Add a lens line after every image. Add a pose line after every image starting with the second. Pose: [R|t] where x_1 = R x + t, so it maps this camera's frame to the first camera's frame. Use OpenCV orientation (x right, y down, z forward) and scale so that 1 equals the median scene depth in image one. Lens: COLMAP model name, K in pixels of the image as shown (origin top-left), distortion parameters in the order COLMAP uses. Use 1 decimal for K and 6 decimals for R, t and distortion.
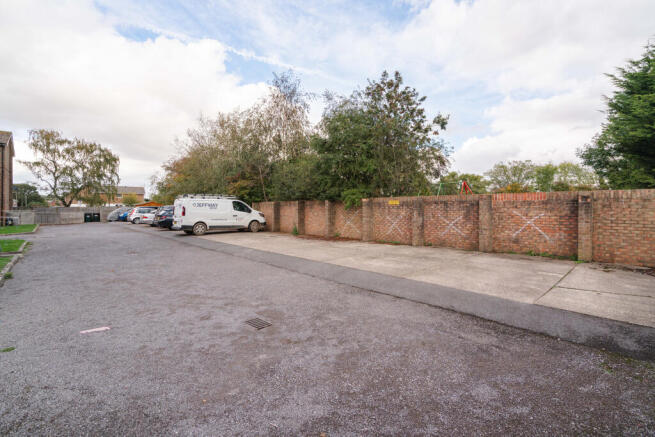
lens RADIAL K [[307.6, 0, 328.8], [0, 307.6, 211.2], [0, 0, 1]] dist [0.002484, 0.000349]
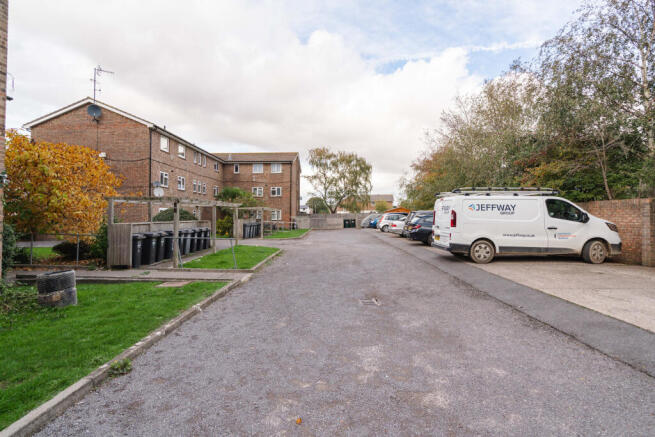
lens RADIAL K [[307.6, 0, 328.8], [0, 307.6, 211.2], [0, 0, 1]] dist [0.002484, 0.000349]
pose [[0.734186, -0.010060, -0.678874, -0.117532], [-0.004291, 0.999801, -0.019457, -0.000864], [0.678935, 0.017198, 0.733997, 0.196796]]
